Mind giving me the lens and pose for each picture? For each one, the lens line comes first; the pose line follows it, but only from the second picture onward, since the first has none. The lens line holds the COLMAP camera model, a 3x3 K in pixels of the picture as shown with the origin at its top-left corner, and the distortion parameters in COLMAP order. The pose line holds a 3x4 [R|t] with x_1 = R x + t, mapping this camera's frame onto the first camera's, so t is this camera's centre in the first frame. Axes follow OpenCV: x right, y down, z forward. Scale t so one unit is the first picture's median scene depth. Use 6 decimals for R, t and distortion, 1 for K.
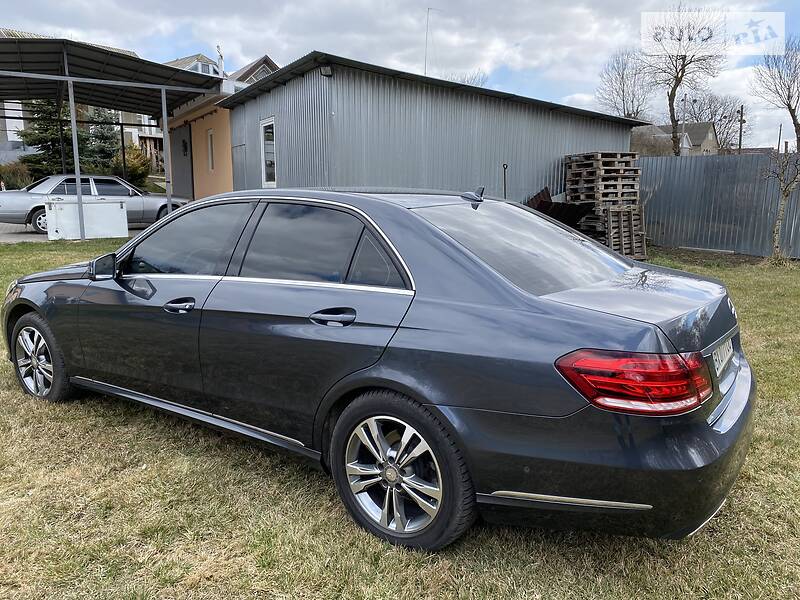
lens RADIAL K [[608.1, 0, 396.1], [0, 608.1, 296.2], [0, 0, 1]] dist [0.001744, 0.000410]
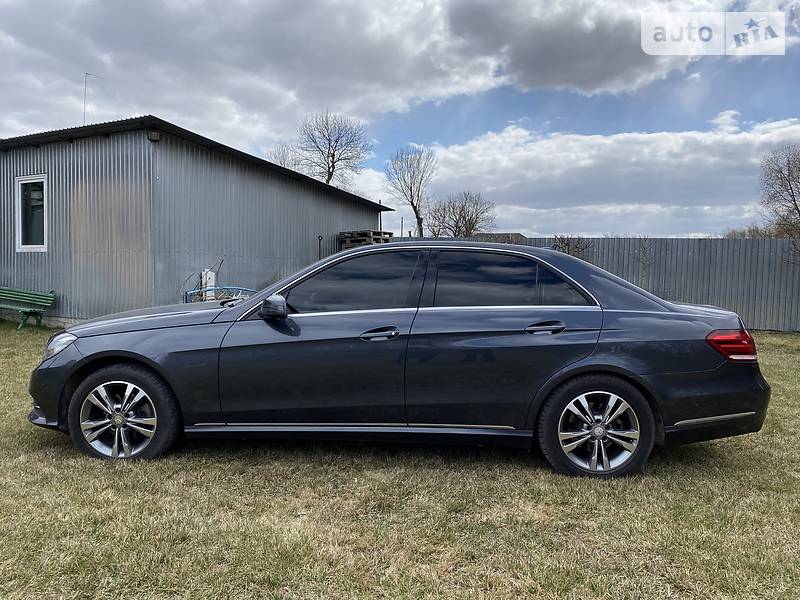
lens RADIAL K [[608.1, 0, 396.1], [0, 608.1, 296.2], [0, 0, 1]] dist [0.001744, 0.000410]
pose [[0.845266, -0.009587, 0.534260, -0.940077], [0.077330, 0.991508, -0.104552, 0.066892], [-0.528721, 0.129688, 0.838829, -0.010997]]
